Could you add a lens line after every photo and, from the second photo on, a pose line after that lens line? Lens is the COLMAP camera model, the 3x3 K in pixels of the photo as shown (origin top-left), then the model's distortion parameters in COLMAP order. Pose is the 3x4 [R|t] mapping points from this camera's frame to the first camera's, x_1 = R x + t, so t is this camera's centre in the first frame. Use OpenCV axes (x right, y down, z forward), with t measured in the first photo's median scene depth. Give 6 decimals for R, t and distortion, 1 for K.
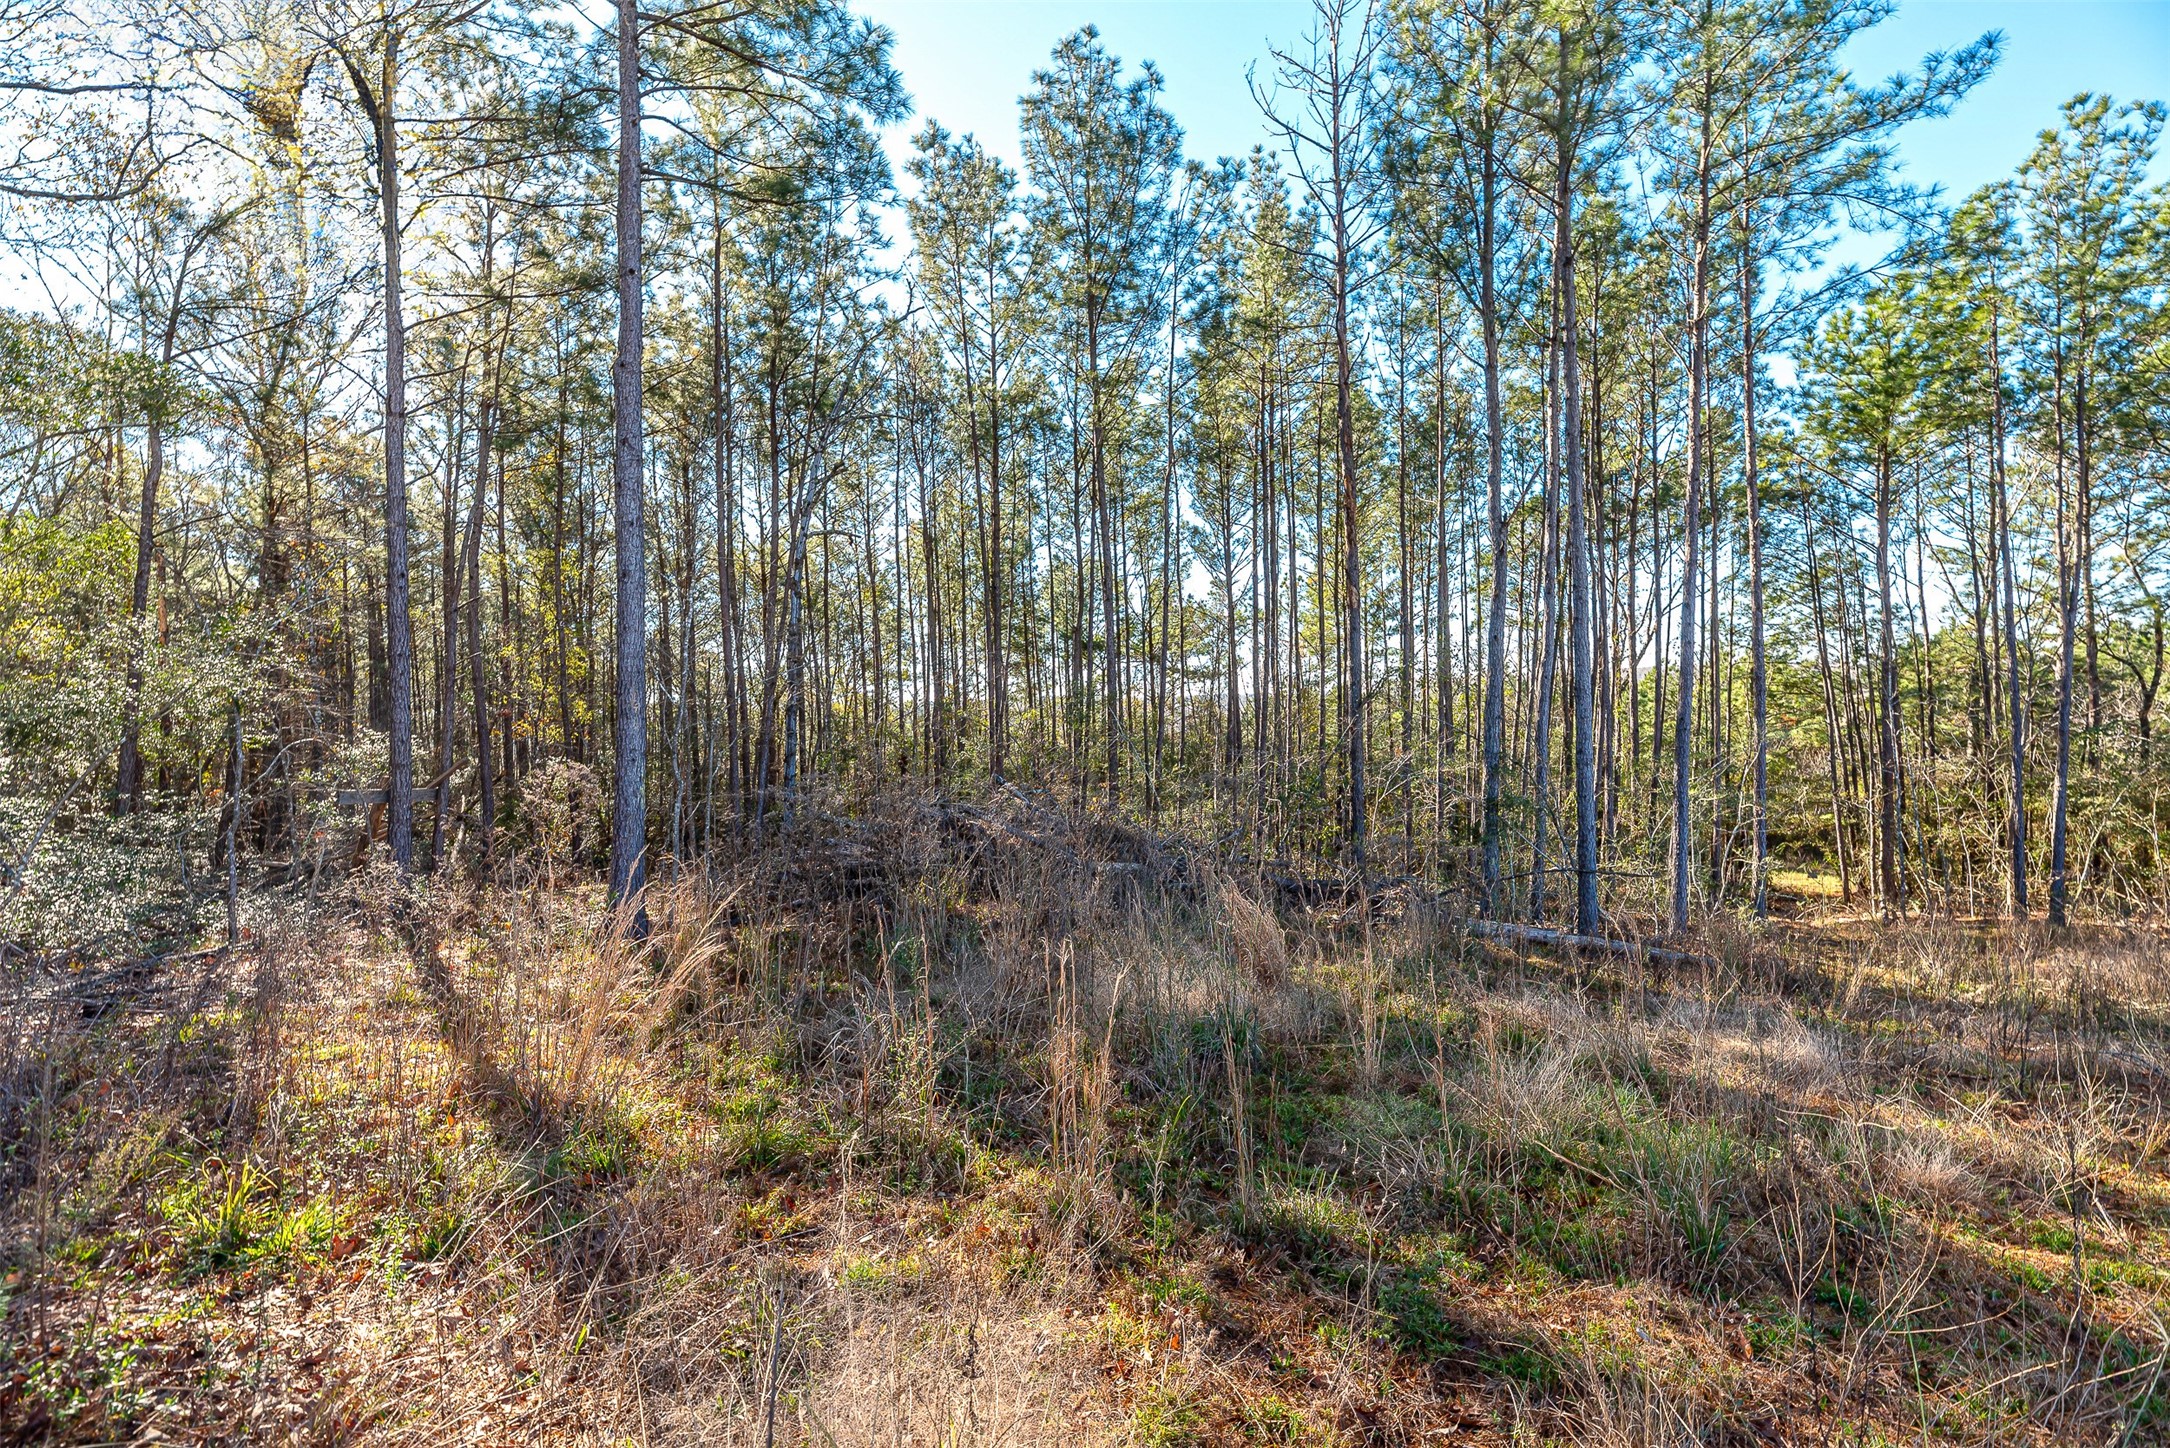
lens RADIAL K [[893.4, 0, 1080.4], [0, 893.4, 729.5], [0, 0, 1]] dist [-0.000351, 0.000535]
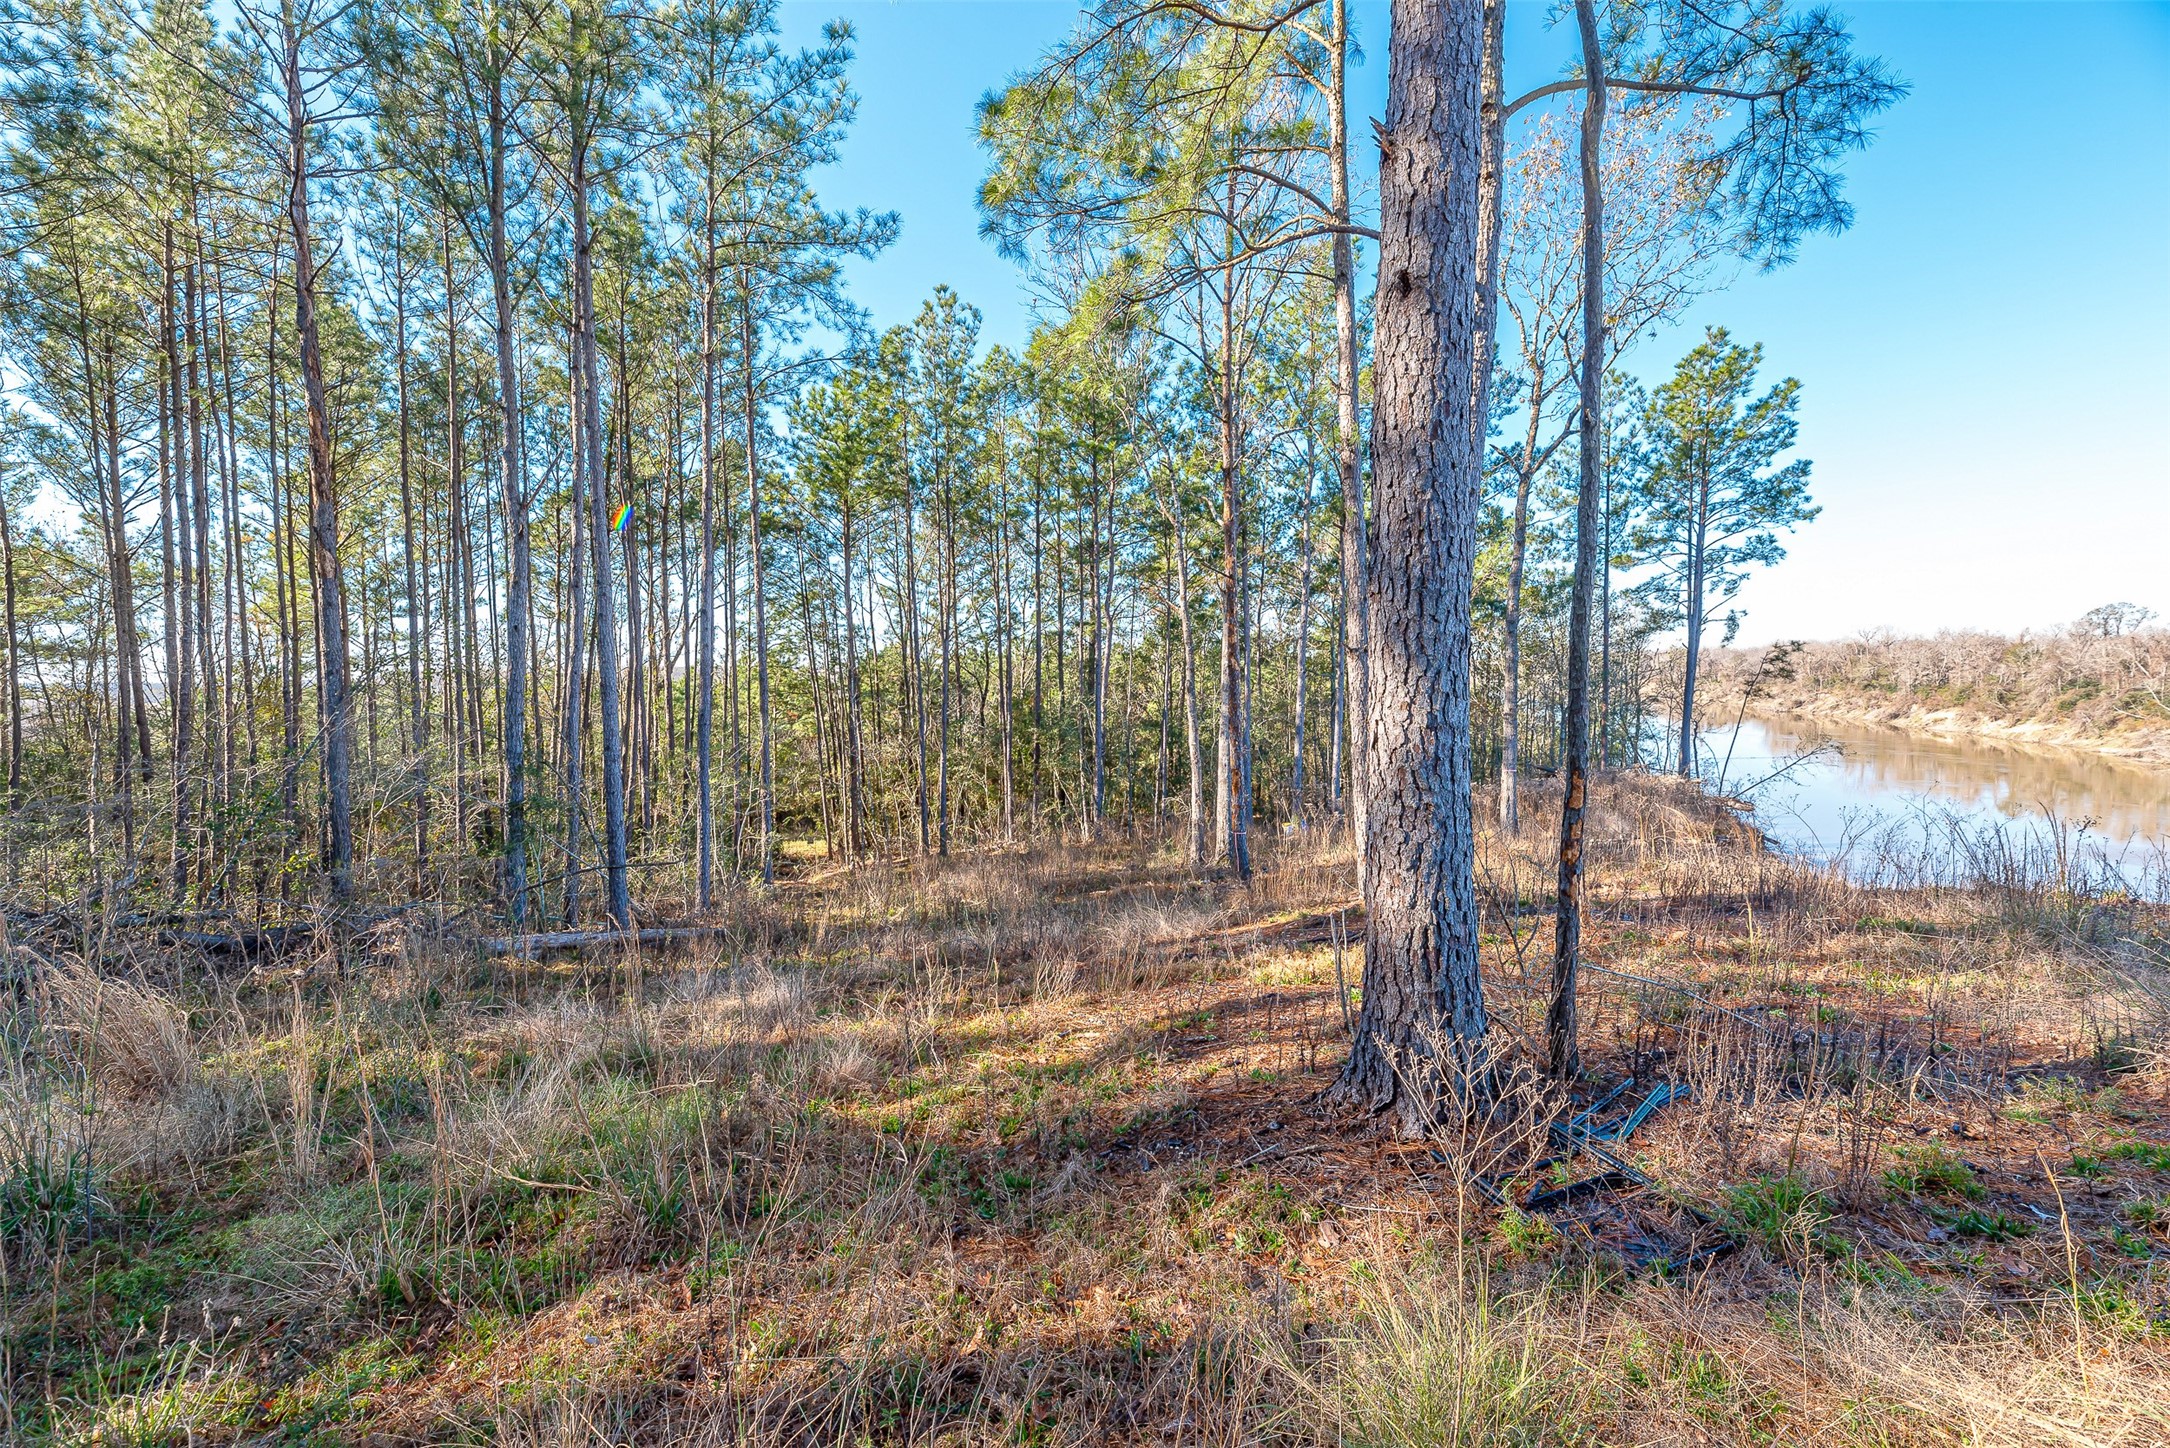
lens RADIAL K [[899.6, 0, 1076.5], [0, 899.6, 728.4], [0, 0, 1]] dist [-0.000947, 0.000498]
pose [[0.564118, -0.017842, 0.825501, 0.014657], [0.015520, 0.999819, 0.011004, -0.000121], [-0.825548, 0.006605, 0.564293, -0.001173]]
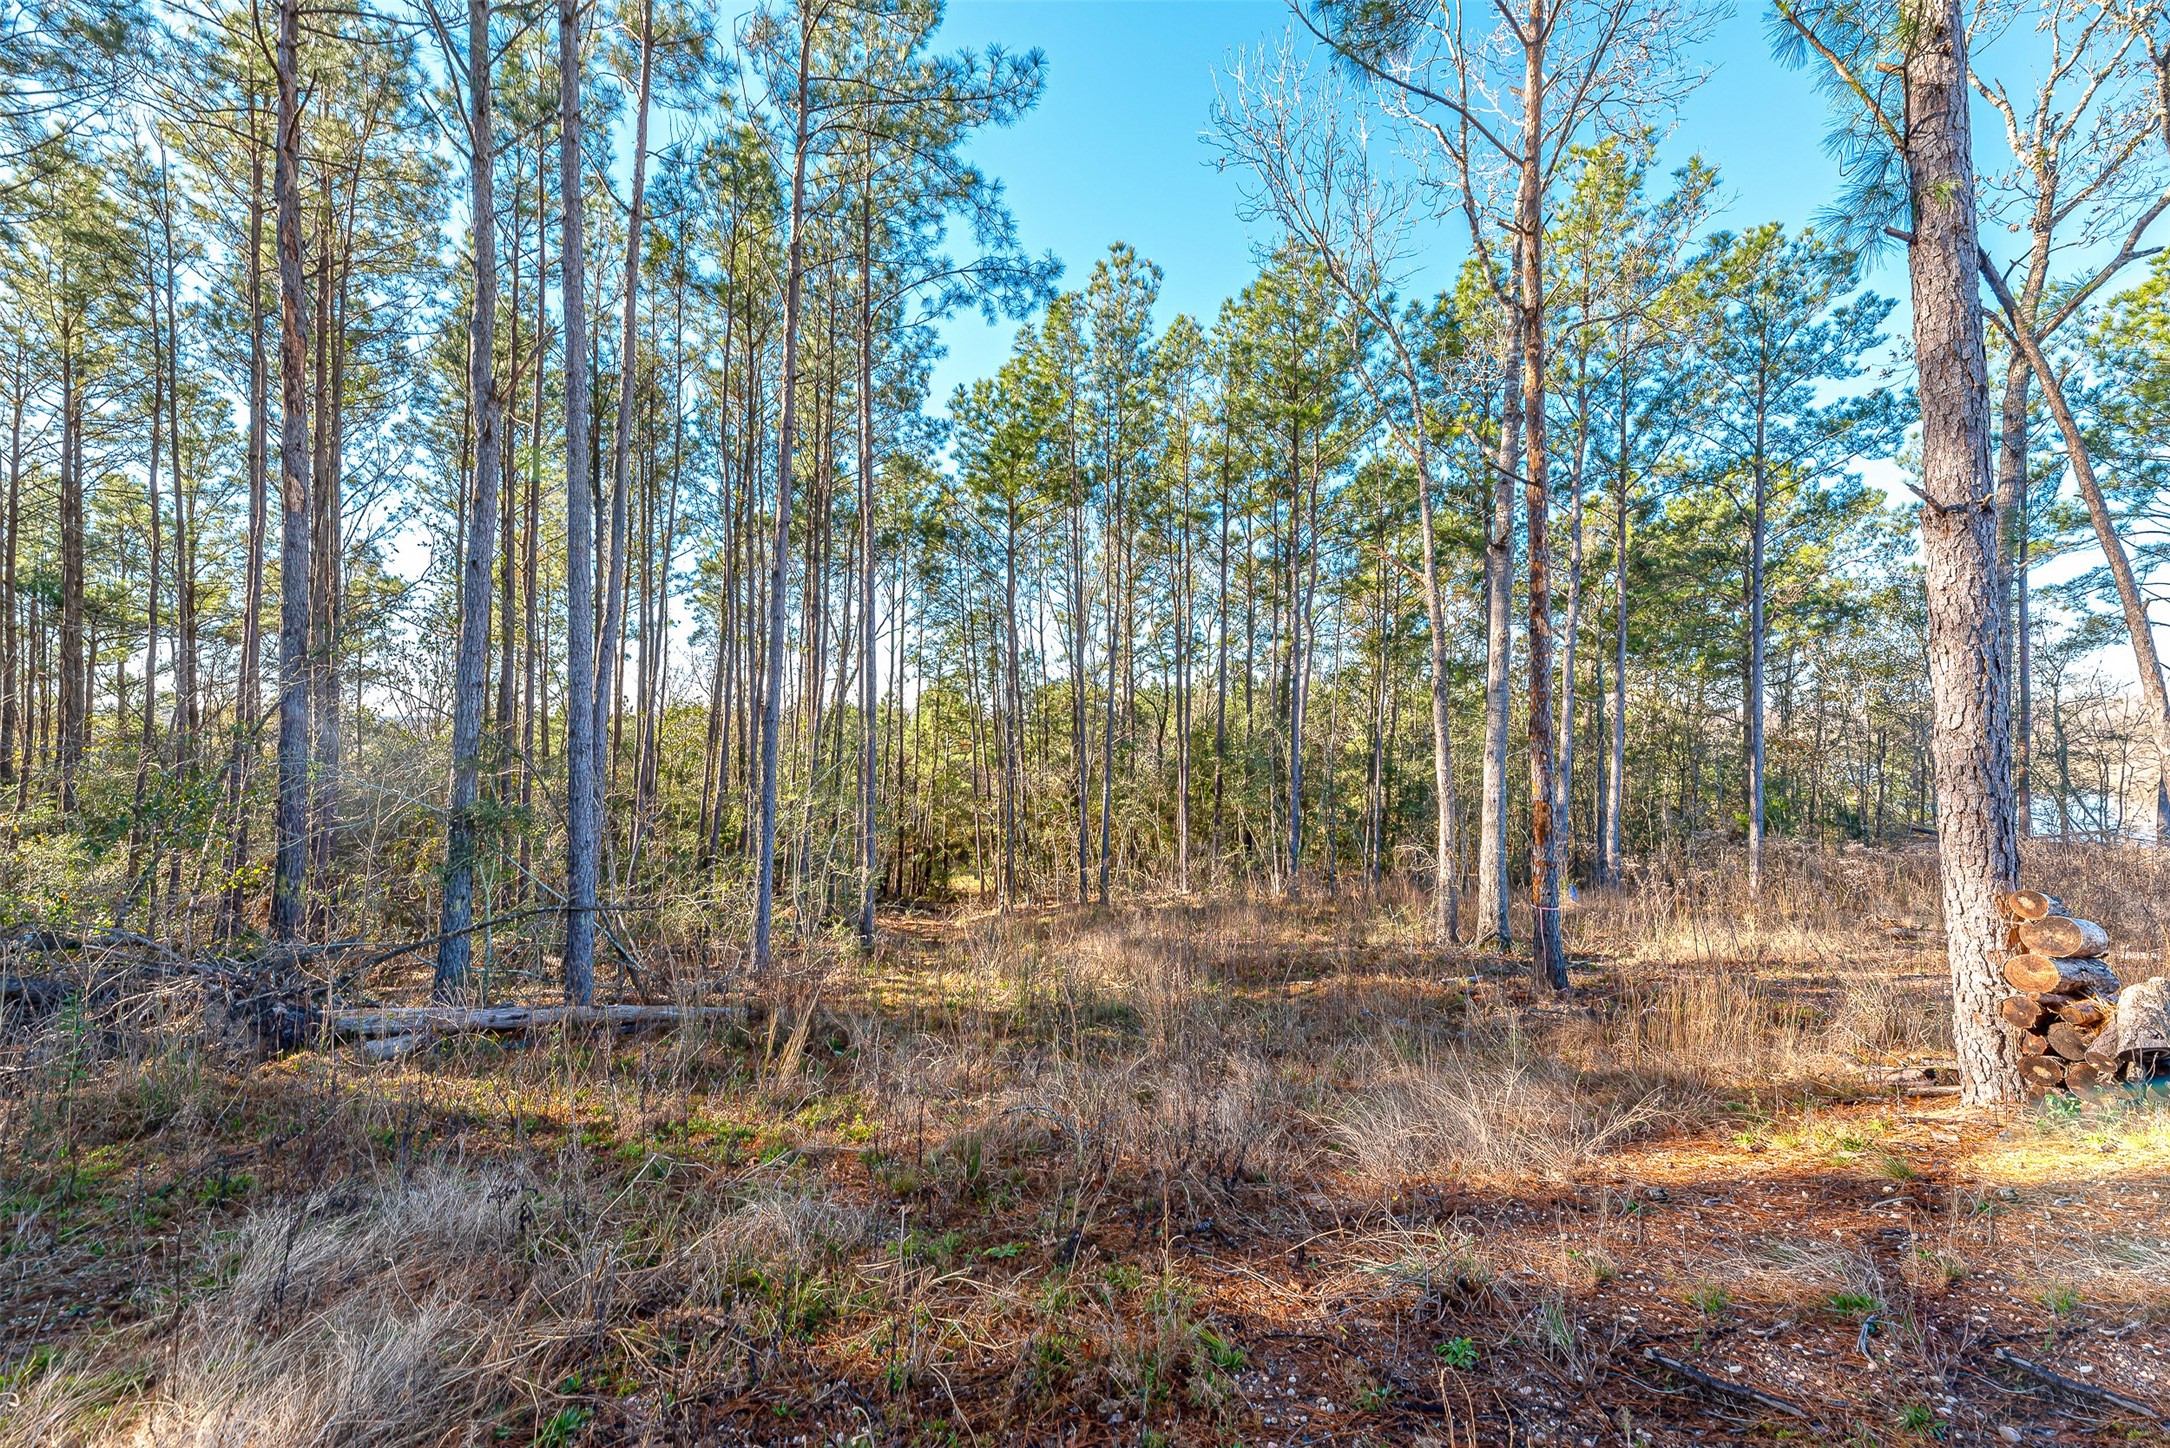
lens RADIAL K [[864.8, 0, 1082.5], [0, 864.8, 727.8], [0, 0, 1]] dist [0.000223, 0.000061]
pose [[0.721108, 0.036986, 0.691835, 0.228514], [-0.009985, 0.999025, -0.043001, 0.026717], [-0.692751, 0.024100, 0.720774, 0.151297]]
